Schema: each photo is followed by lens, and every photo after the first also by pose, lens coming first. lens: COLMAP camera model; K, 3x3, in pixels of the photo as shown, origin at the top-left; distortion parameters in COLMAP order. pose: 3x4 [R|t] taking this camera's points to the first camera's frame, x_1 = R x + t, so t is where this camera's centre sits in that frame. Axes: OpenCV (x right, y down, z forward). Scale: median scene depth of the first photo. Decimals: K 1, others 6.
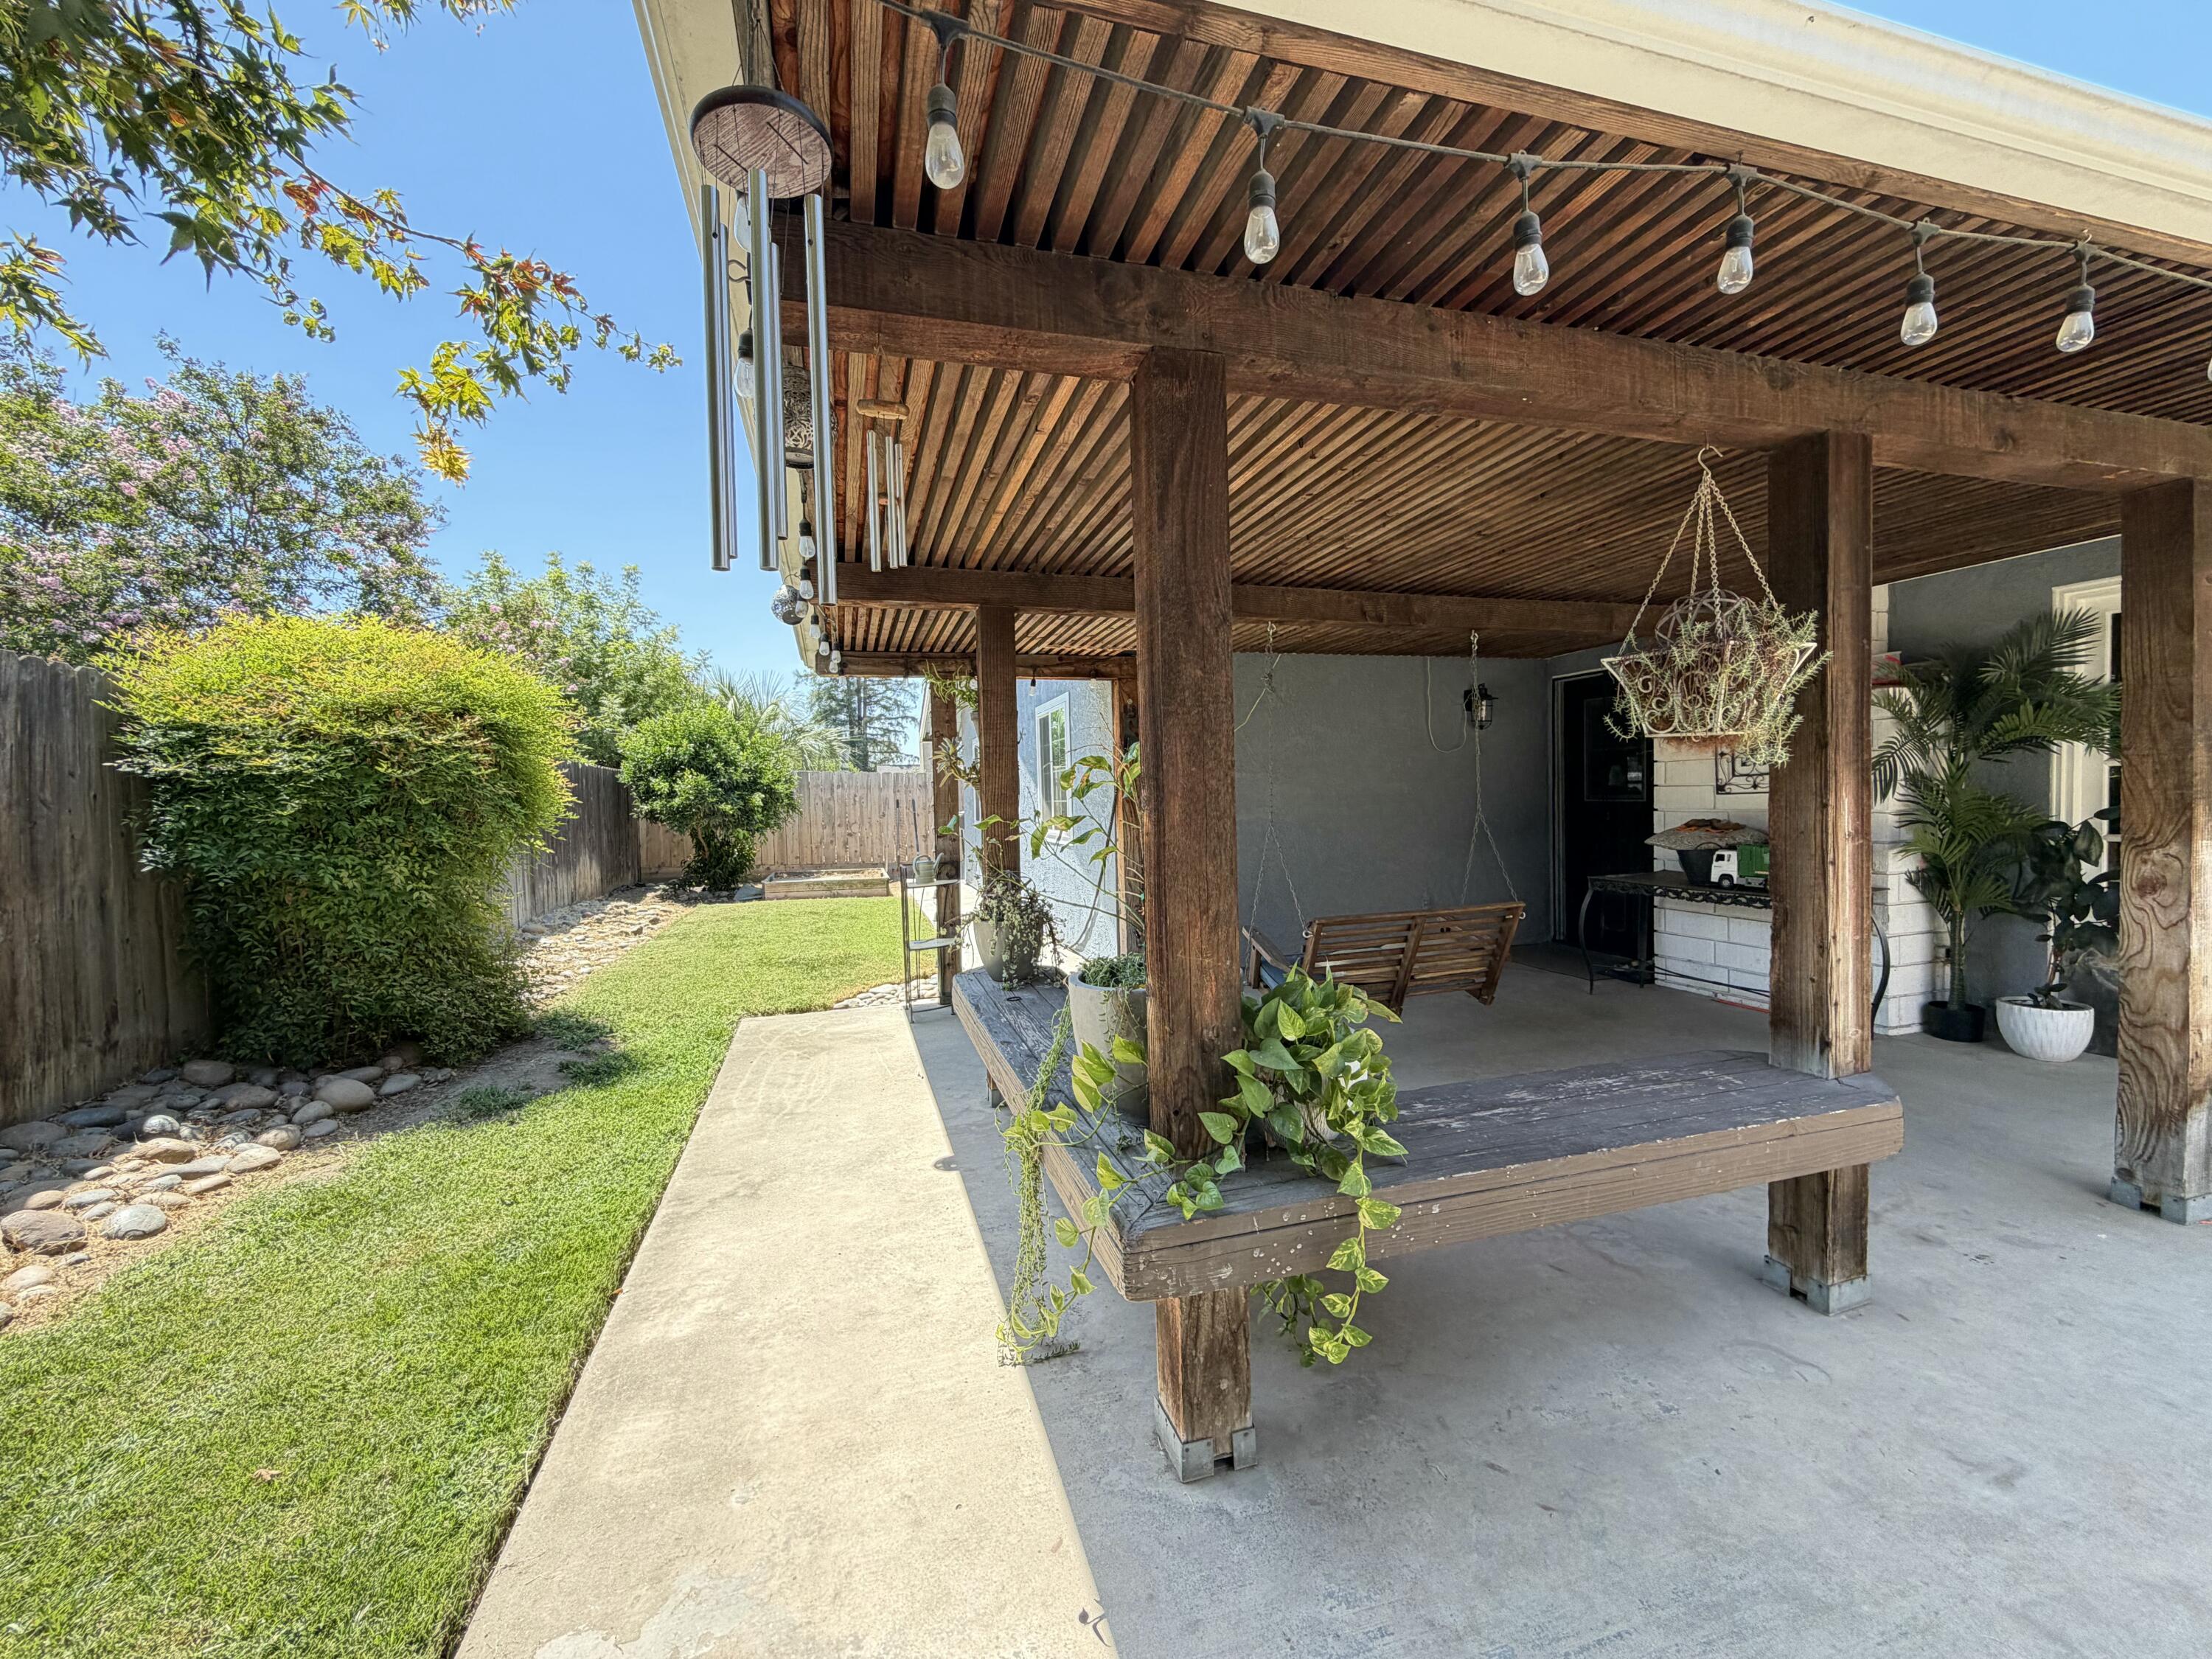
lens RADIAL K [[884.5, 0, 1098.8], [0, 884.5, 830.7], [0, 0, 1]] dist [-0.000026, 0.000841]
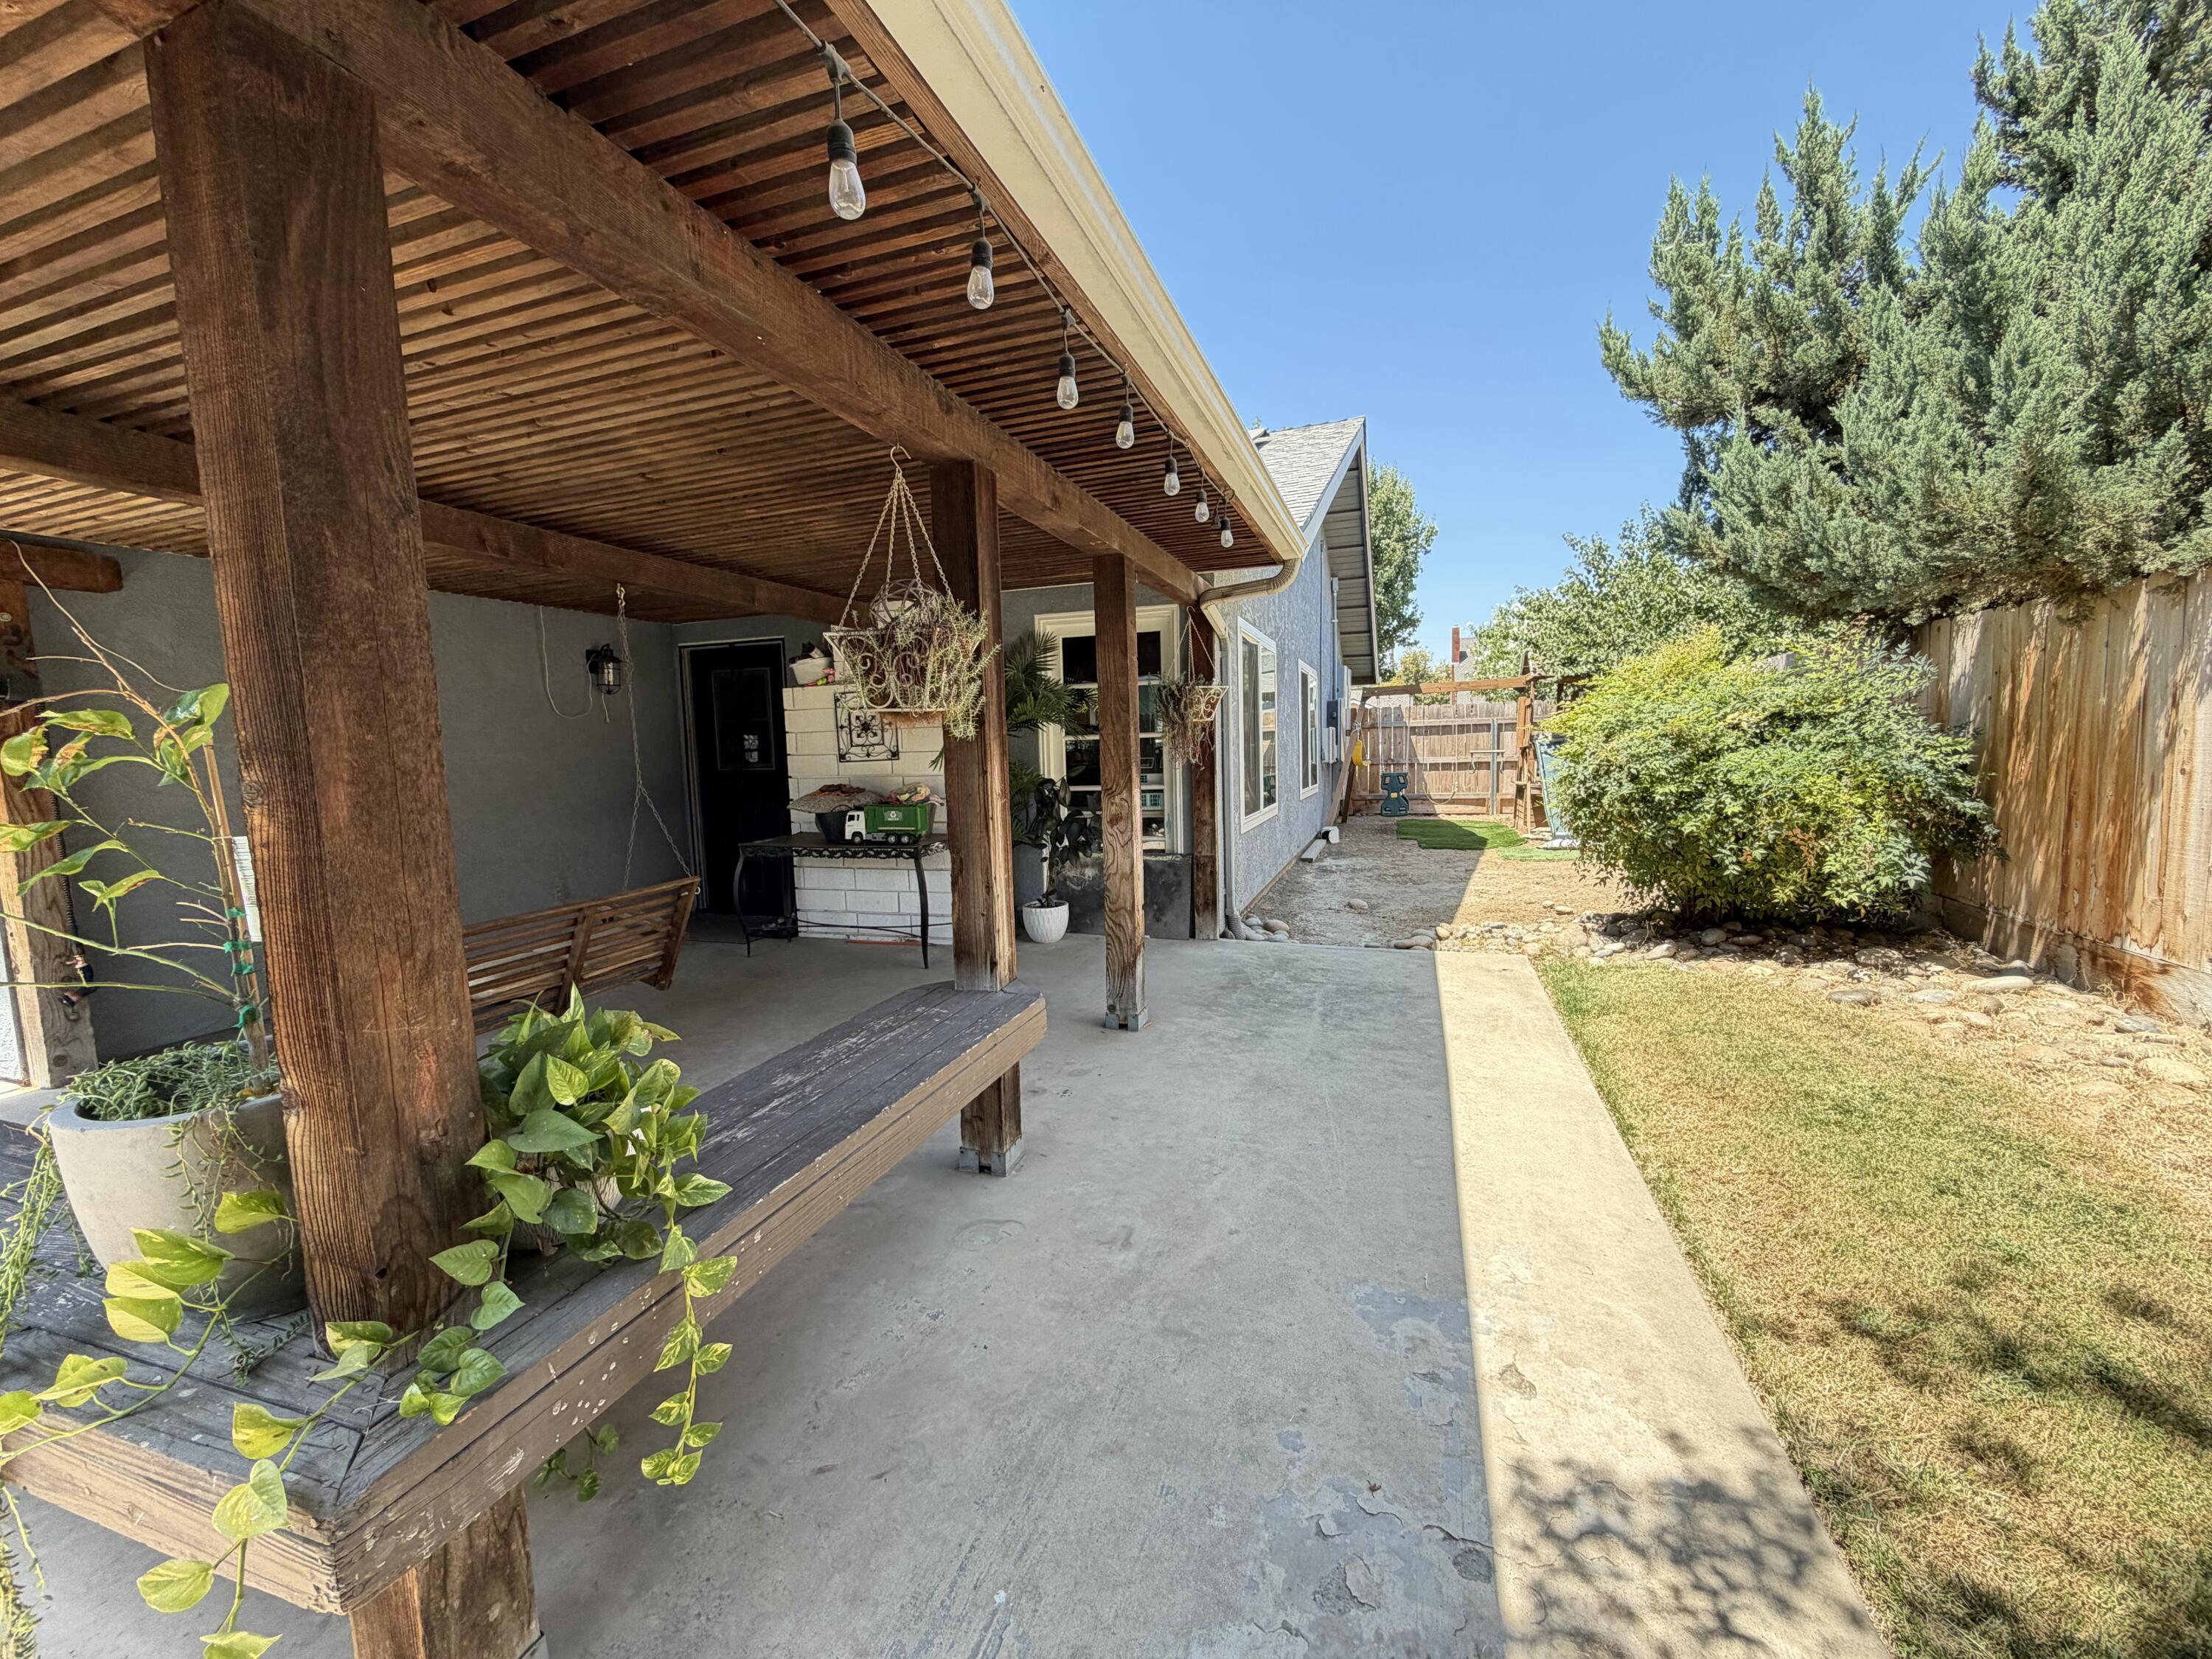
lens RADIAL K [[884.5, 0, 1105.7], [0, 884.5, 828.6], [0, 0, 1]] dist [-0.000026, 0.000841]
pose [[0.579732, -0.073101, 0.811521, -0.087460], [0.046345, 0.997313, 0.056729, -0.012718], [-0.813488, 0.004722, 0.581563, 0.161613]]
